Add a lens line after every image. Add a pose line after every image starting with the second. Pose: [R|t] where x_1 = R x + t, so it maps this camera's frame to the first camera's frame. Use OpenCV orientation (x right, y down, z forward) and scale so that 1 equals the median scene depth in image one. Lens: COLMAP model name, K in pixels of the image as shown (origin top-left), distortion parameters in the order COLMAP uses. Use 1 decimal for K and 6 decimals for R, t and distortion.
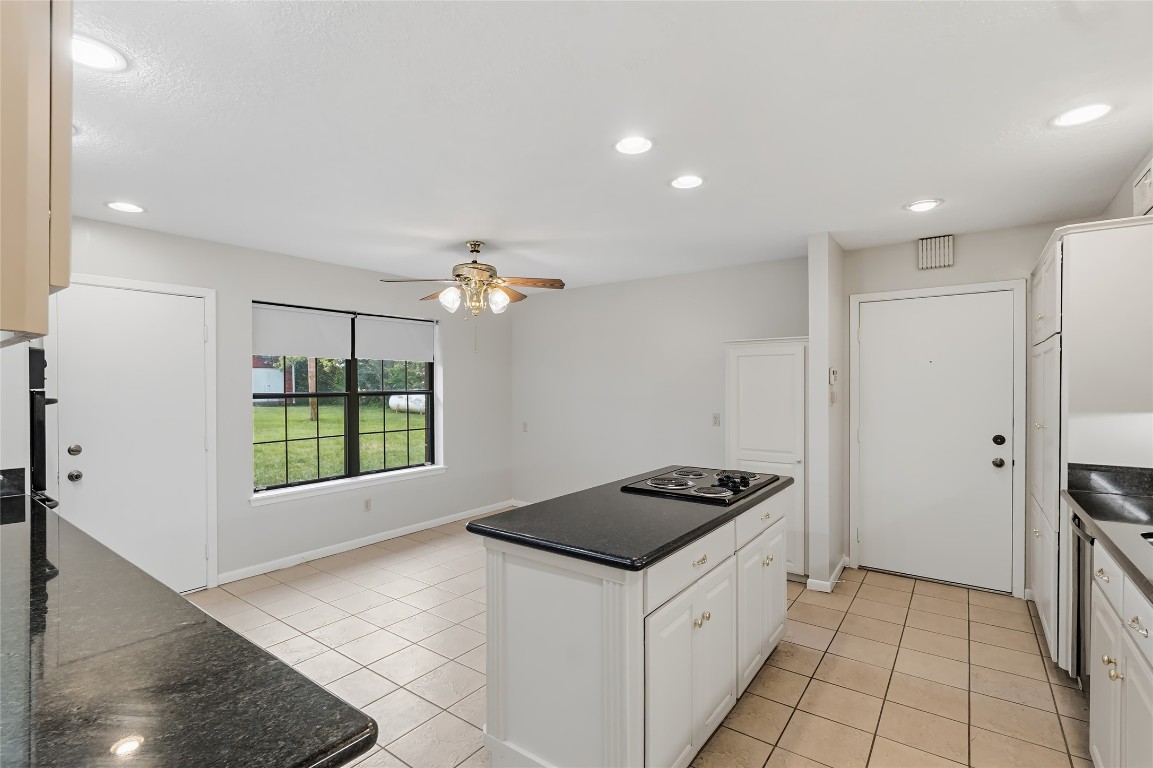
lens RADIAL K [[528.7, 0, 575.3], [0, 528.7, 387.6], [0, 0, 1]] dist [-0.002522, -0.000375]
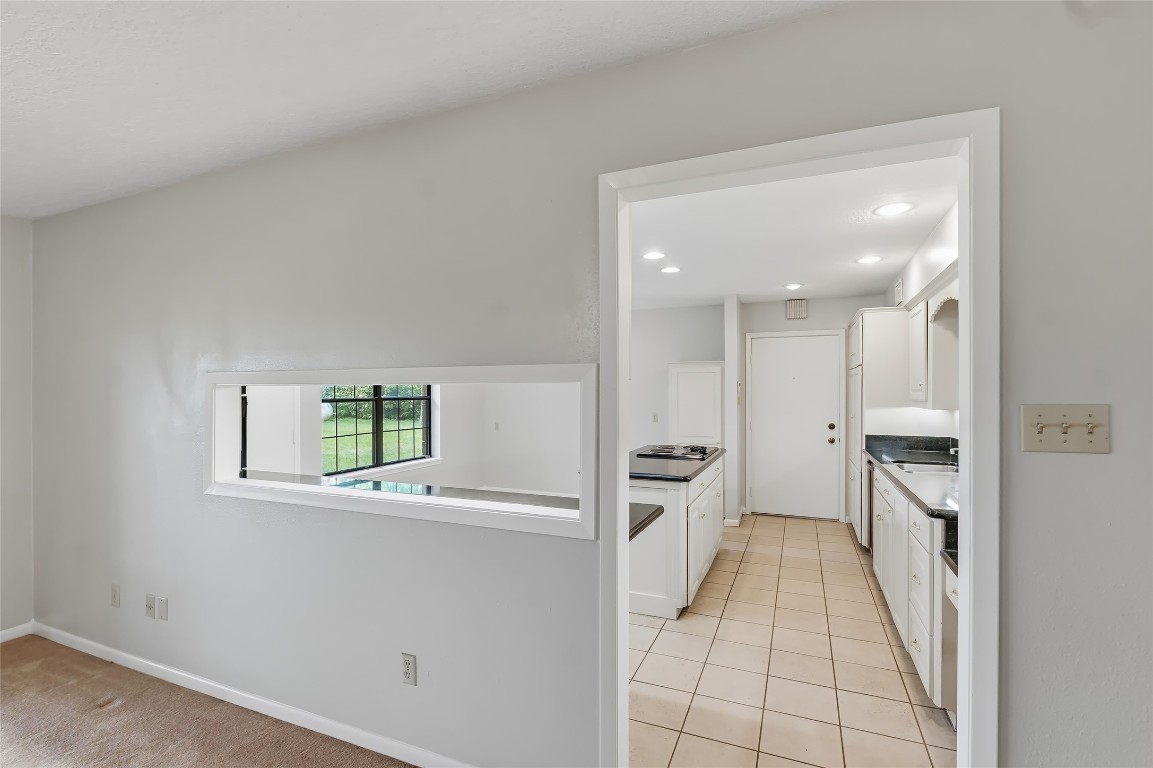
lens RADIAL K [[538.2, 0, 570.5], [0, 538.2, 391.9], [0, 0, 1]] dist [-0.004859, 0.000394]
pose [[0.972215, 0.002242, 0.234079, -0.379214], [-0.000897, 0.999982, -0.005851, 0.002646], [-0.234088, 0.005479, 0.972200, -0.436167]]
